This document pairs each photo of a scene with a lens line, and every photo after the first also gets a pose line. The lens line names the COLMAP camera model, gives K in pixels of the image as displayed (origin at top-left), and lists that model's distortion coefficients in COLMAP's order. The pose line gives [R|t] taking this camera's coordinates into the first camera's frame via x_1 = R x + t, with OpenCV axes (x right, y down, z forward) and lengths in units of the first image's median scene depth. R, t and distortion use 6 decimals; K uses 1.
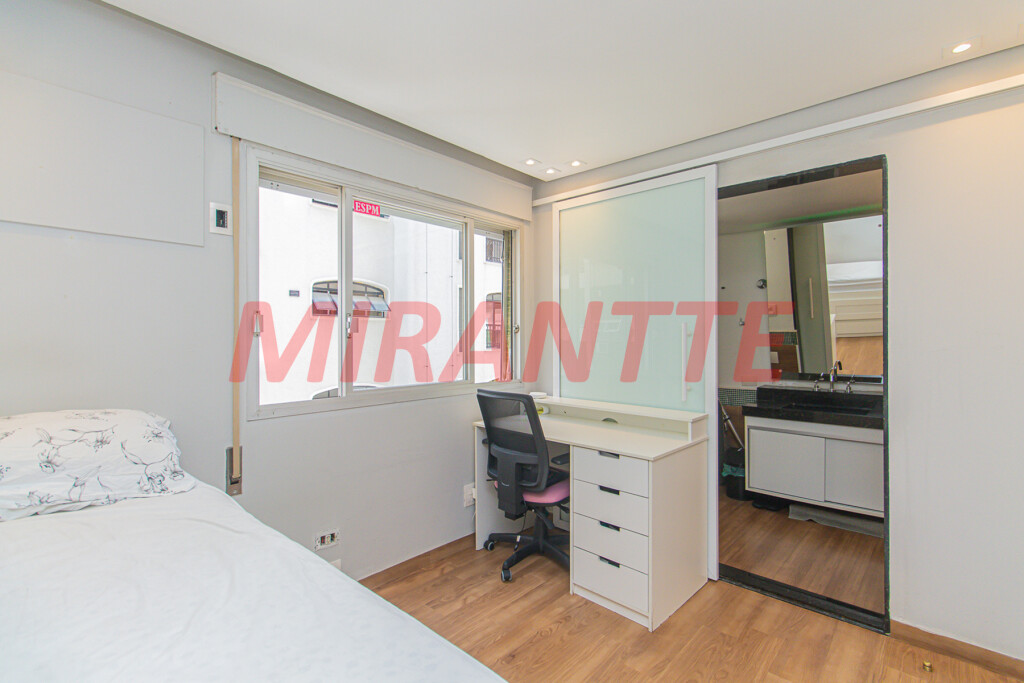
lens RADIAL K [[473.8, 0, 519.7], [0, 473.8, 340.2], [0, 0, 1]] dist [0.005042, 0.000725]
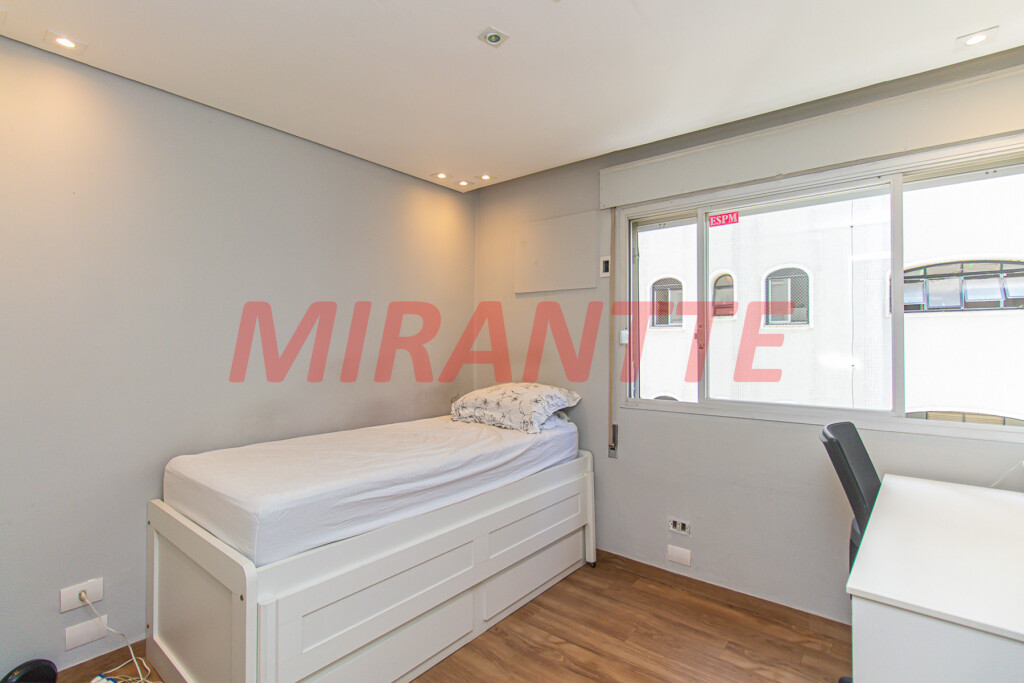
lens RADIAL K [[473.8, 0, 519.7], [0, 473.8, 340.2], [0, 0, 1]] dist [0.005042, 0.000725]
pose [[0.072784, -0.006775, -0.997325, 0.710619], [-0.004160, 0.999966, -0.007096, -0.013831], [0.997339, 0.004665, 0.072754, 0.547372]]
